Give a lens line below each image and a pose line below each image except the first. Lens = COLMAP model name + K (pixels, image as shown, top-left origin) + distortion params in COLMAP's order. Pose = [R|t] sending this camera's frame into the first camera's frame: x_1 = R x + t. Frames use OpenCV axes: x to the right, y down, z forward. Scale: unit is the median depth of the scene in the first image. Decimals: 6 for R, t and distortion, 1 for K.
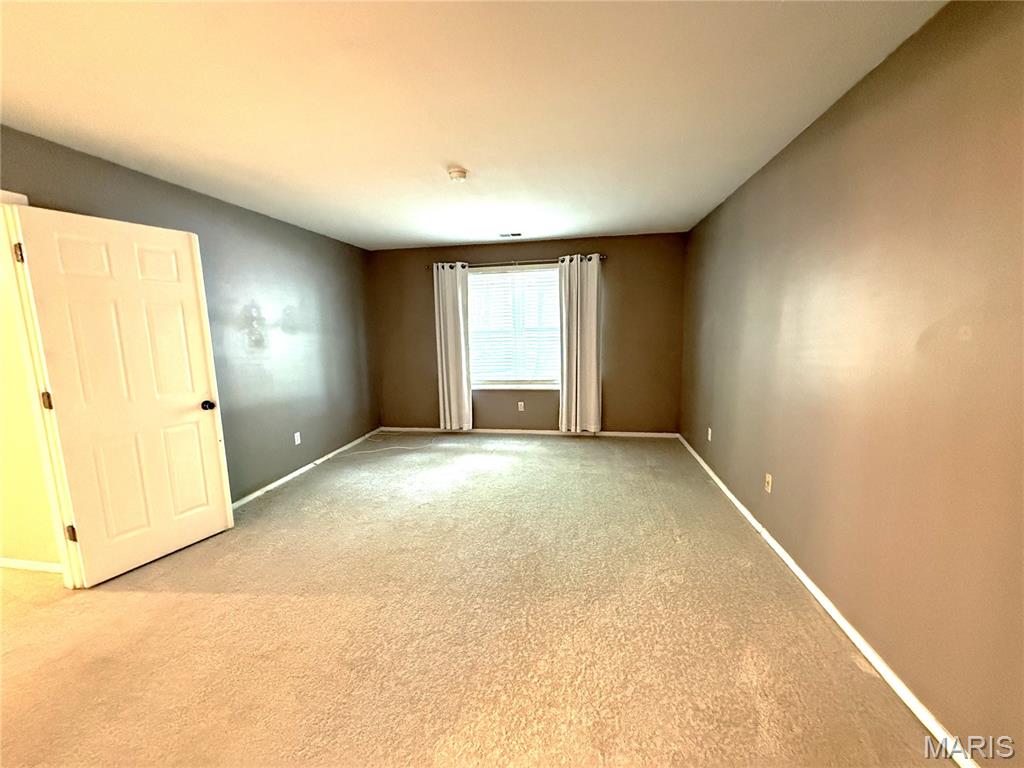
lens RADIAL K [[407.0, 0, 512.0], [0, 407.0, 384.0], [0, 0, 1]] dist [0.001726, -0.000095]
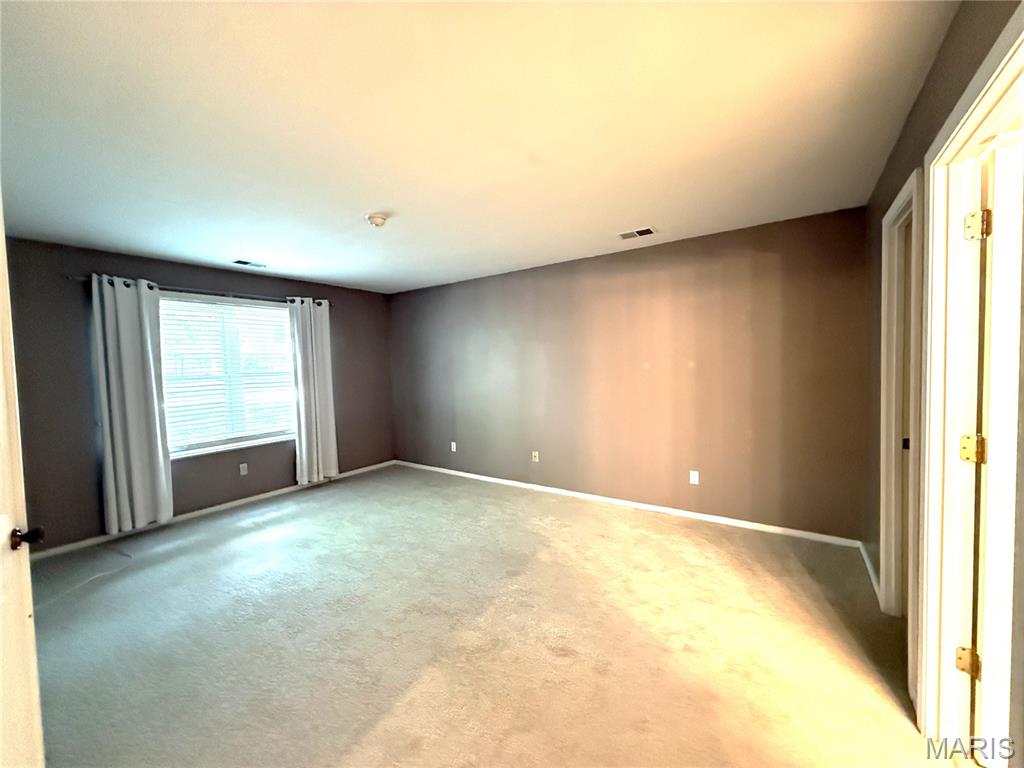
lens RADIAL K [[407.0, 0, 512.0], [0, 407.0, 384.0], [0, 0, 1]] dist [0.001726, -0.000095]
pose [[0.426297, -0.036547, 0.903845, -0.499796], [0.141726, 0.989542, -0.026833, -0.015490], [-0.893412, 0.139538, 0.427019, 0.164404]]
